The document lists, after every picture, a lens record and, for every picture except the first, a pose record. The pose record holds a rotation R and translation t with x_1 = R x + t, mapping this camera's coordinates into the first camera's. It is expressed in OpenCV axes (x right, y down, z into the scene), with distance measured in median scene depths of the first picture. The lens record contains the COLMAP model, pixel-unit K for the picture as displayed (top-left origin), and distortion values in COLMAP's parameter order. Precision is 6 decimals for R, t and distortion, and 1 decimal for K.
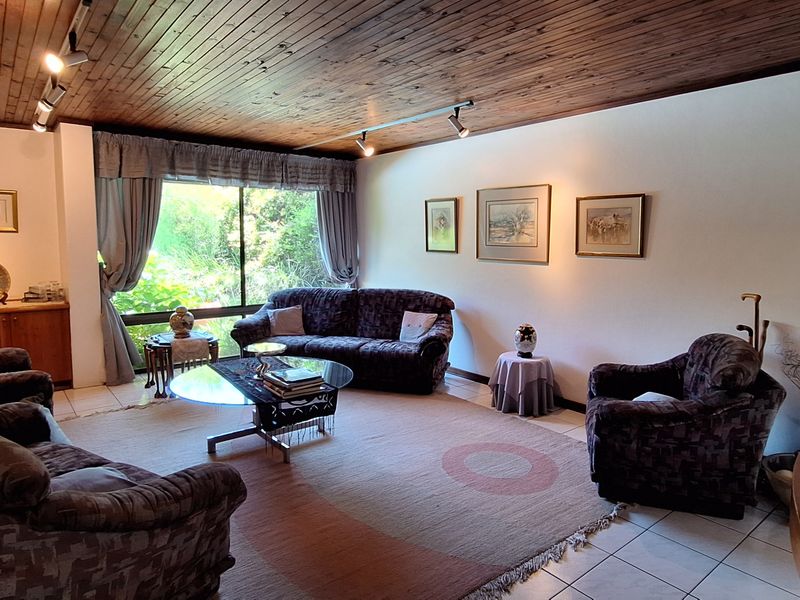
lens RADIAL K [[520.6, 0, 397.8], [0, 520.6, 298.9], [0, 0, 1]] dist [0.000525, 0.007506]
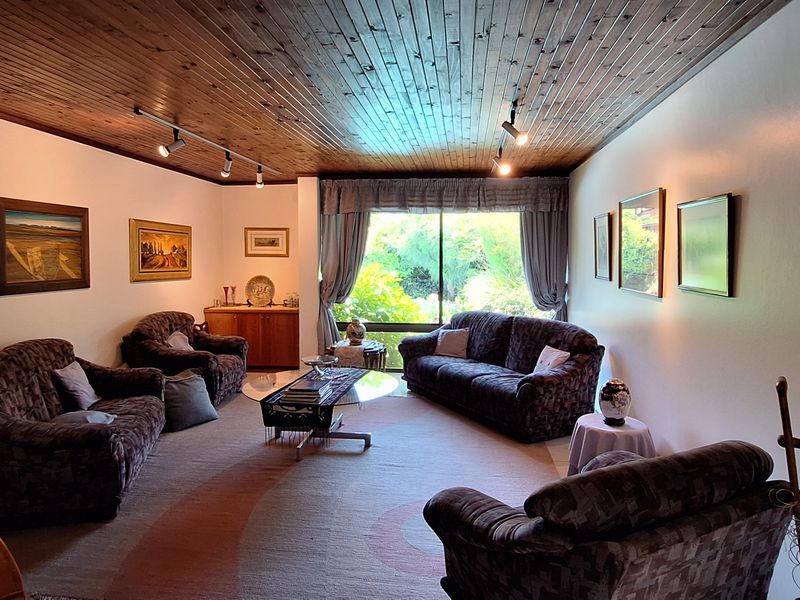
lens RADIAL K [[520.6, 0, 399.6], [0, 520.6, 300.9], [0, 0, 1]] dist [0.000525, 0.007506]
pose [[0.708509, 0.056899, -0.703404, 0.449383], [-0.080585, 0.996748, -0.000543, -0.031033], [0.701086, 0.057069, 0.710790, 0.206430]]
